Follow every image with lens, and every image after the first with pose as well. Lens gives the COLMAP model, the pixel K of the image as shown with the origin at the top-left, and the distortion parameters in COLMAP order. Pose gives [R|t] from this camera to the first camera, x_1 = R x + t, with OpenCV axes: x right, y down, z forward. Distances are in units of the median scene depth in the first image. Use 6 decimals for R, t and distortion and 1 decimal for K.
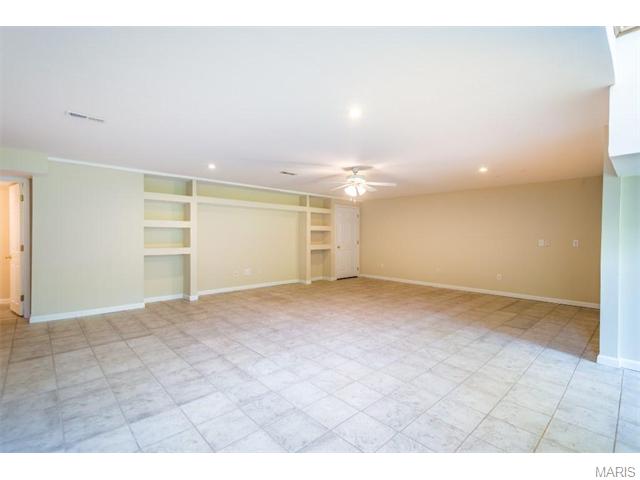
lens RADIAL K [[305.4, 0, 321.6], [0, 305.4, 238.6], [0, 0, 1]] dist [-0.005232, -0.001064]
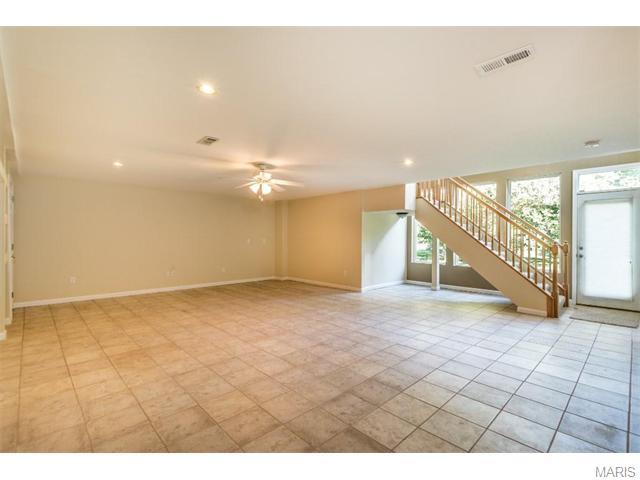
lens RADIAL K [[305.4, 0, 321.7], [0, 305.4, 238.3], [0, 0, 1]] dist [-0.005232, -0.001064]
pose [[-0.001354, -0.012541, 0.999920, -1.095596], [0.015127, 0.999807, 0.012560, -0.015178], [-0.999885, 0.015143, -0.001164, 1.068125]]
